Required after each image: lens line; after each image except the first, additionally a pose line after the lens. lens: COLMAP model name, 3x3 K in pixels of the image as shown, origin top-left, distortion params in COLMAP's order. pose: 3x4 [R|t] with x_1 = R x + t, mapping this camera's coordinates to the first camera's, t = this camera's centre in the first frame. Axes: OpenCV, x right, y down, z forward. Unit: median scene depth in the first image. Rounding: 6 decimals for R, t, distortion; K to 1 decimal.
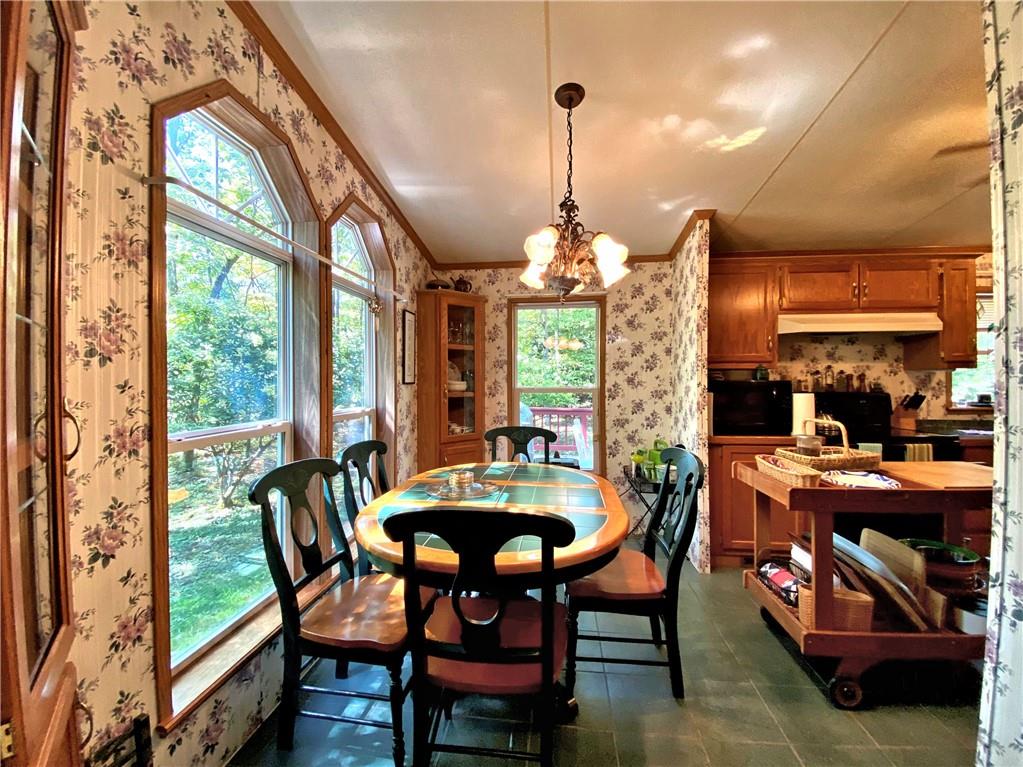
lens RADIAL K [[413.2, 0, 513.5], [0, 413.2, 381.8], [0, 0, 1]] dist [-0.022717, -0.001092]
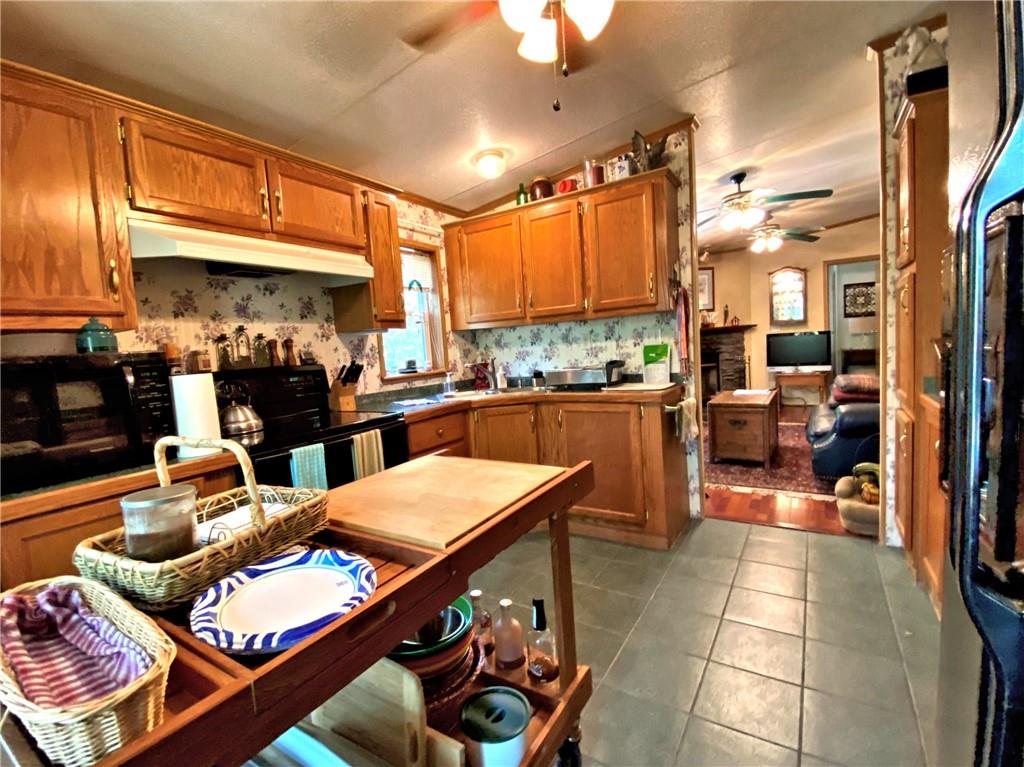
lens RADIAL K [[472.0, 0, 506.8], [0, 472.0, 384.3], [0, 0, 1]] dist [0.004765, -0.000082]
pose [[0.429942, -0.096848, 0.897647, 0.309393], [0.062490, 0.995038, 0.077425, 0.018332], [-0.900691, 0.022806, 0.433861, 0.341073]]
